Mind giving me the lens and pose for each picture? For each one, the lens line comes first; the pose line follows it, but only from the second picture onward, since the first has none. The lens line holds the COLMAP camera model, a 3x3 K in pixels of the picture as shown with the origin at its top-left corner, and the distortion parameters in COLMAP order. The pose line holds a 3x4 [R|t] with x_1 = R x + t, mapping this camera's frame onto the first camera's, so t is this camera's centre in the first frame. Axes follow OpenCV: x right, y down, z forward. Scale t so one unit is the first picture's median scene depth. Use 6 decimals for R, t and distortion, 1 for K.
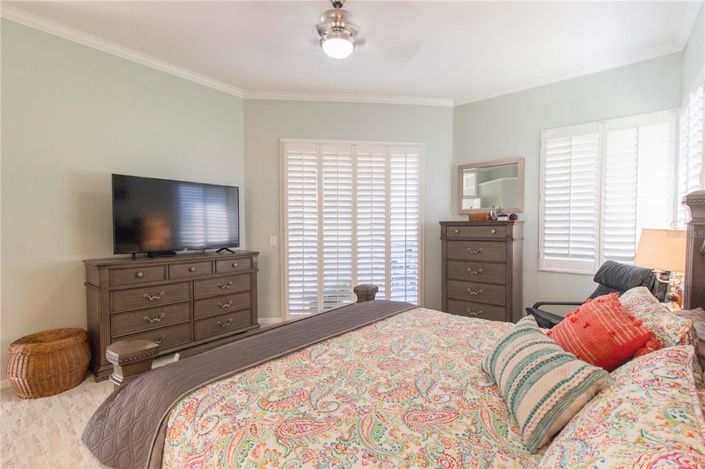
lens RADIAL K [[328.2, 0, 352.5], [0, 328.2, 234.5], [0, 0, 1]] dist [0.010434, 0.000072]
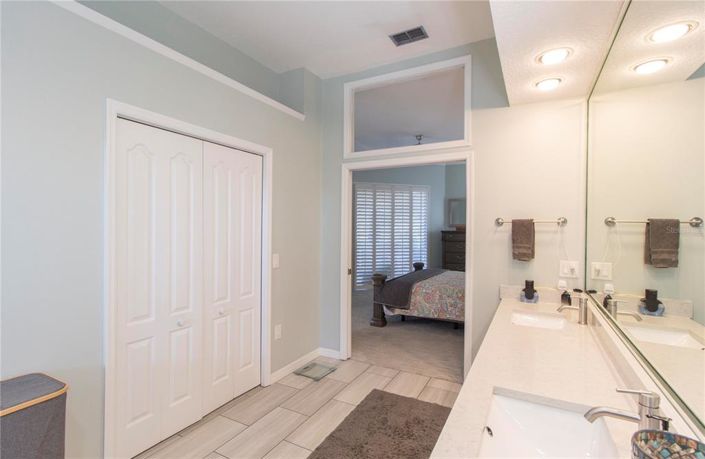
lens RADIAL K [[338.7, 0, 352.5], [0, 338.7, 229.5], [0, 0, 1]] dist [0.000765, 0.000007]
pose [[0.983509, 0.005825, 0.180768, -0.600958], [-0.001056, 0.999649, -0.026467, 0.003267], [-0.180859, 0.025840, 0.983170, -0.810466]]
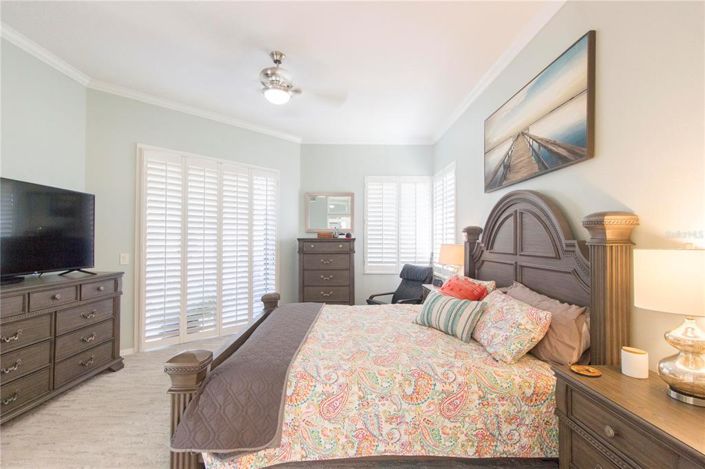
lens RADIAL K [[330.3, 0, 352.5], [0, 330.3, 234.5], [0, 0, 1]] dist [-0.003448, -0.000461]
pose [[0.764295, 0.016172, 0.644664, -0.388940], [0.014740, 0.998986, -0.042536, 0.000948], [-0.644698, 0.042013, 0.763282, -0.049931]]
